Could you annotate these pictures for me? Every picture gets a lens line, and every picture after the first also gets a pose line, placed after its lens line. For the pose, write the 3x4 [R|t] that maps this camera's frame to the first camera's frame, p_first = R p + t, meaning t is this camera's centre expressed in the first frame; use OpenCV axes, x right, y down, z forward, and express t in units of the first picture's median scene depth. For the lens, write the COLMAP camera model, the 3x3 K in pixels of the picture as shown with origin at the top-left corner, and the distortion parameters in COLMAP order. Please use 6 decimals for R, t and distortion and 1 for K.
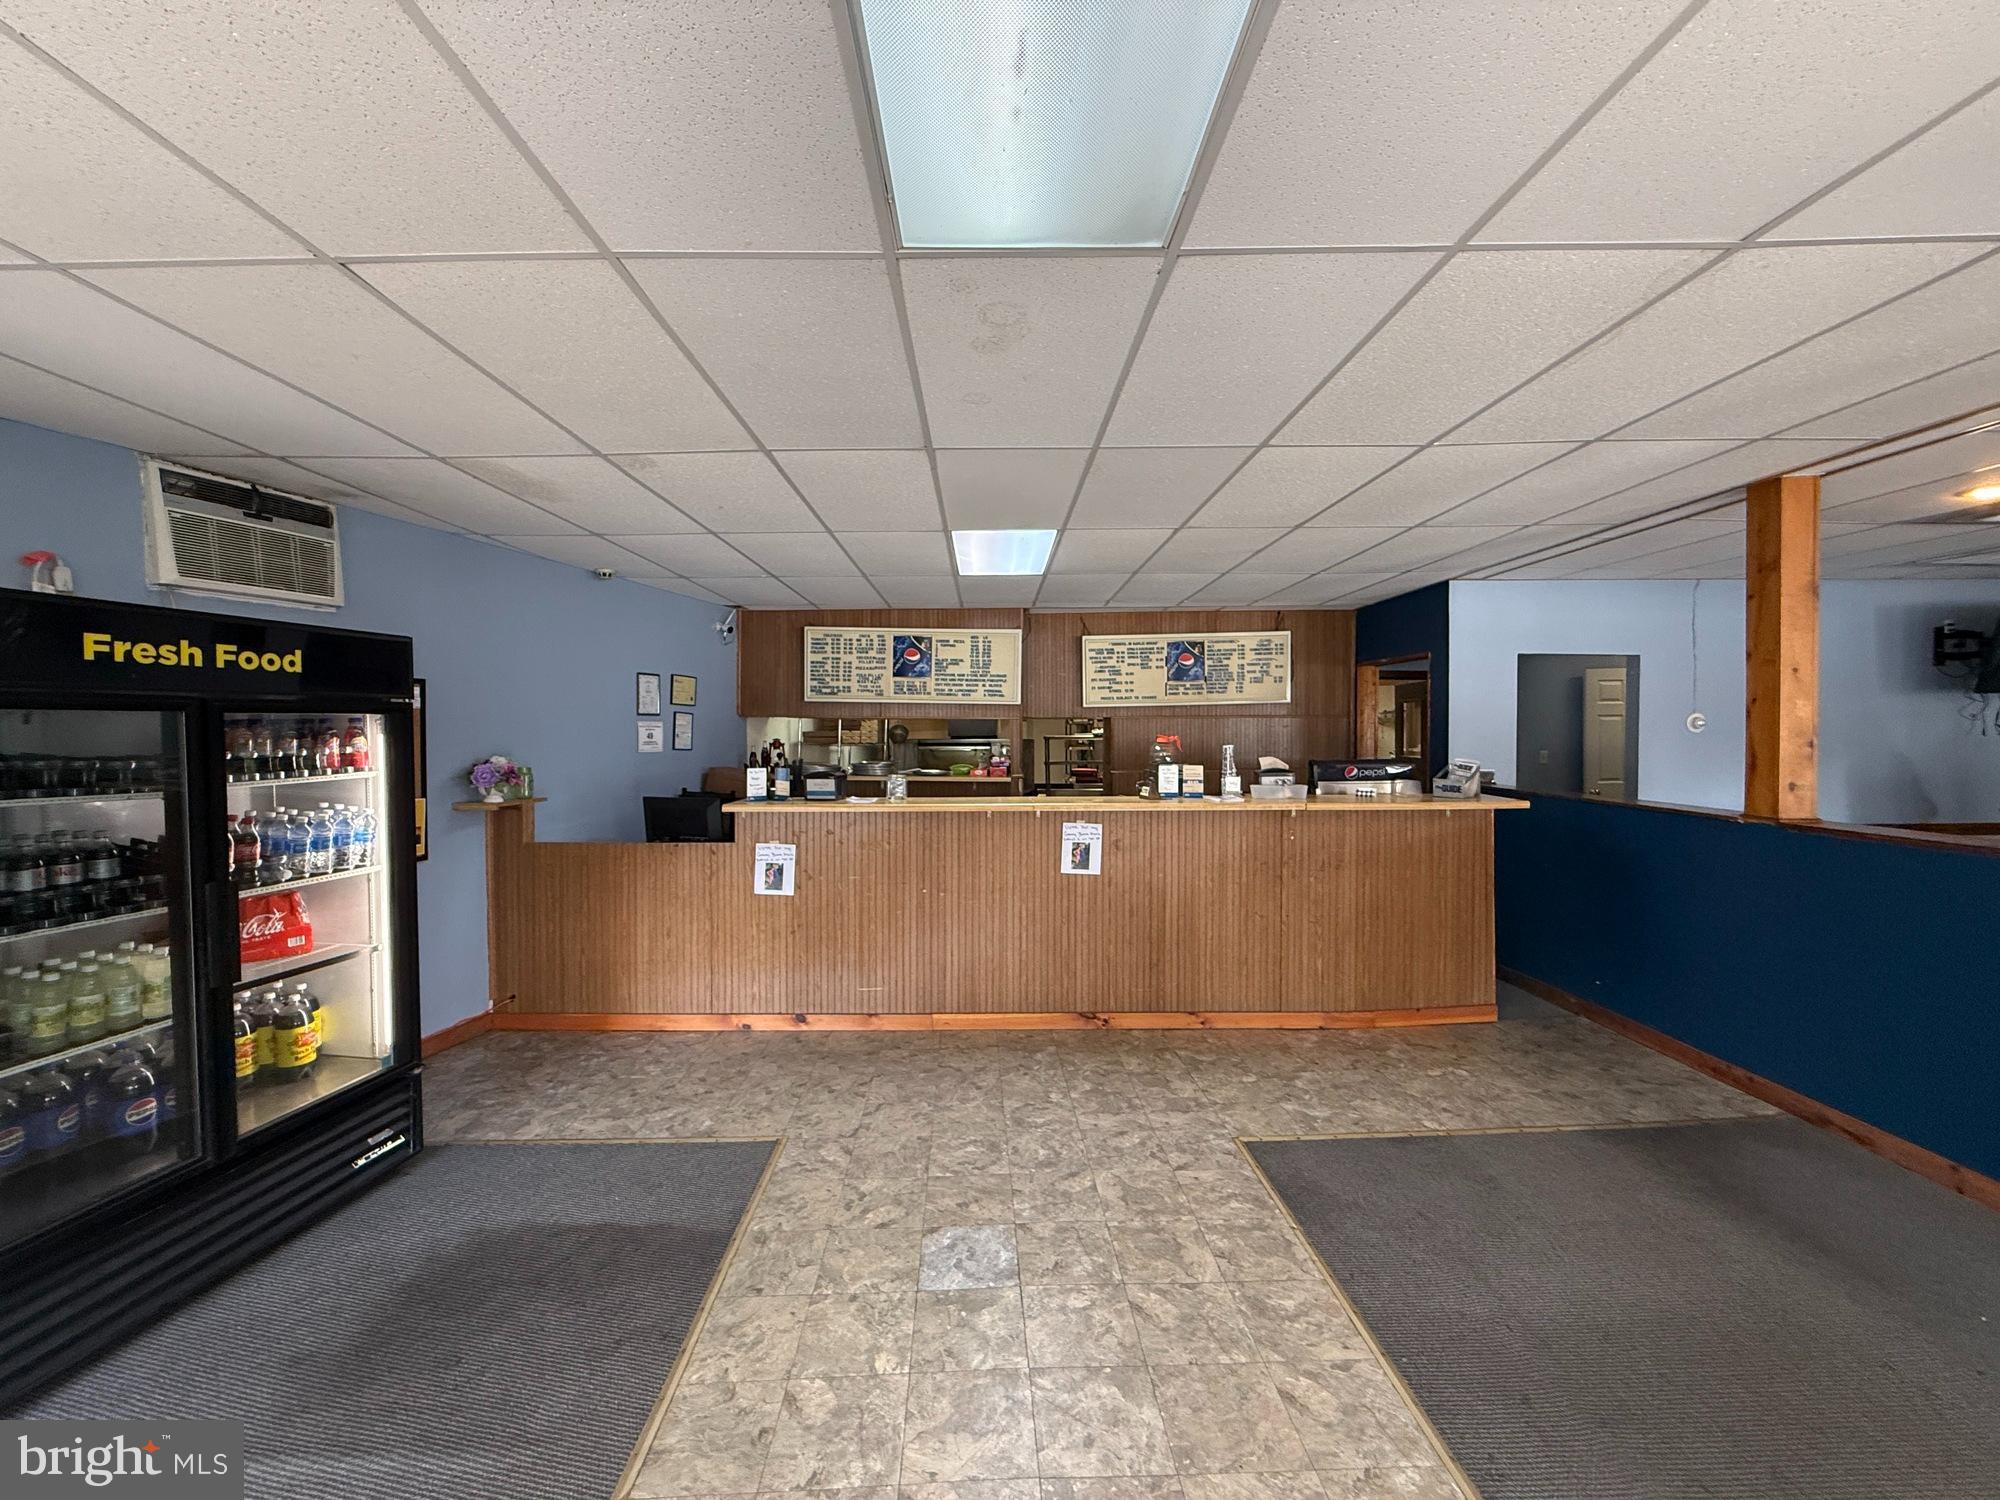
lens RADIAL K [[796.6, 0, 992.2], [0, 796.6, 749.1], [0, 0, 1]] dist [-0.001439, -0.000258]
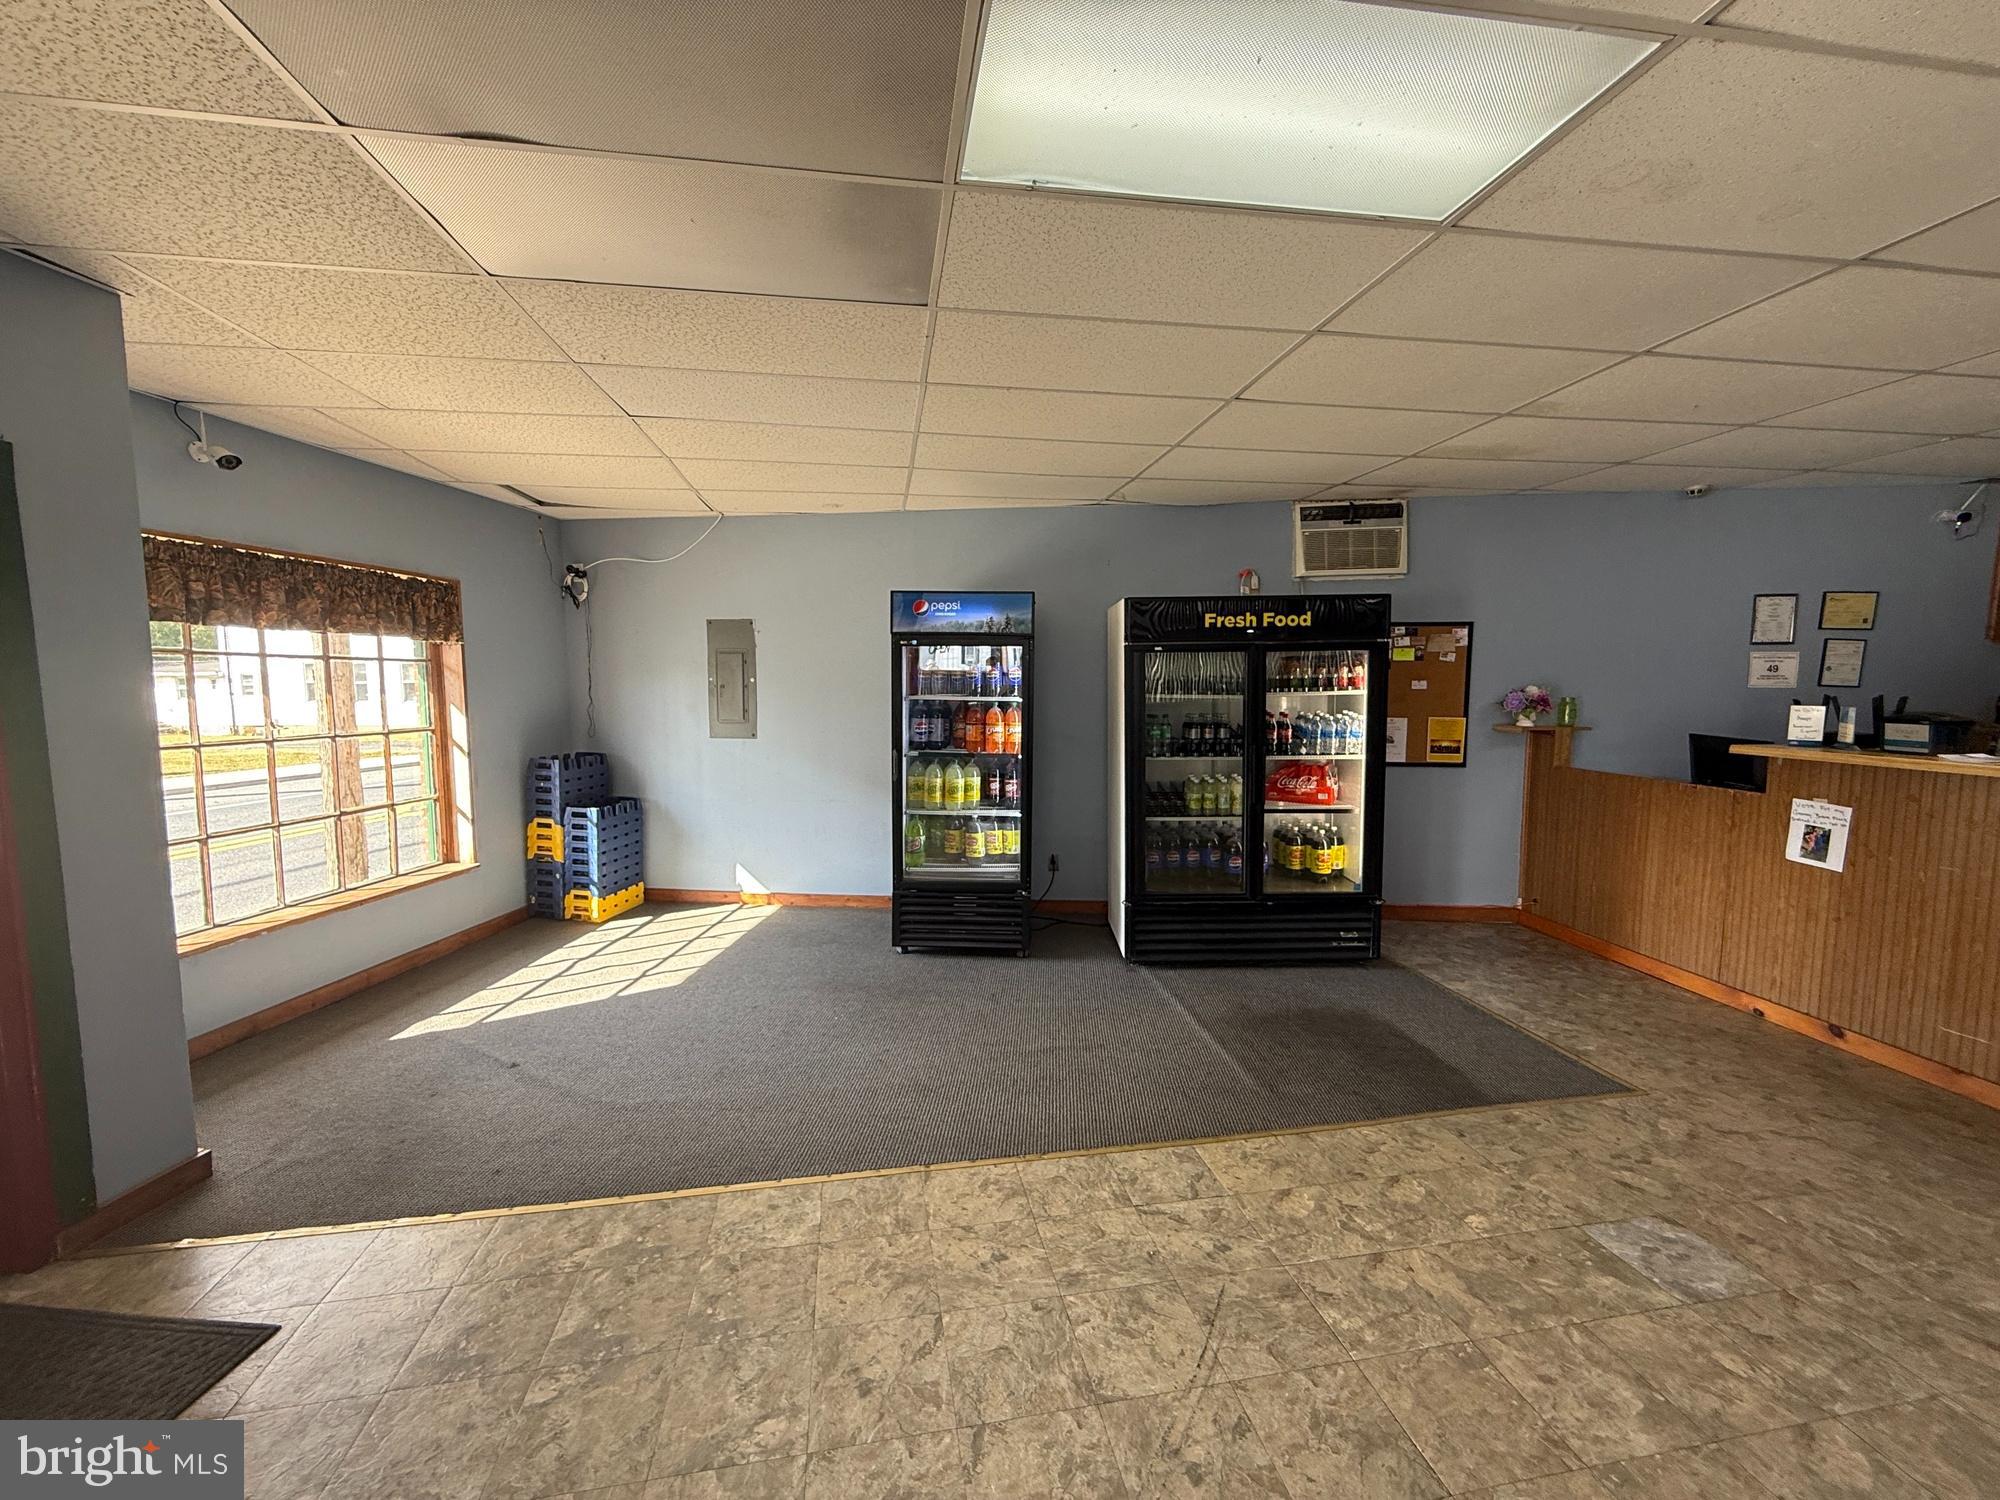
lens RADIAL K [[796.6, 0, 1000.0], [0, 796.6, 747.8], [0, 0, 1]] dist [-0.001439, -0.000258]
pose [[0.152018, 0.088732, -0.984387, 0.473814], [-0.019887, 0.996035, 0.086711, 0.016838], [0.988178, 0.006394, 0.153180, 0.098007]]
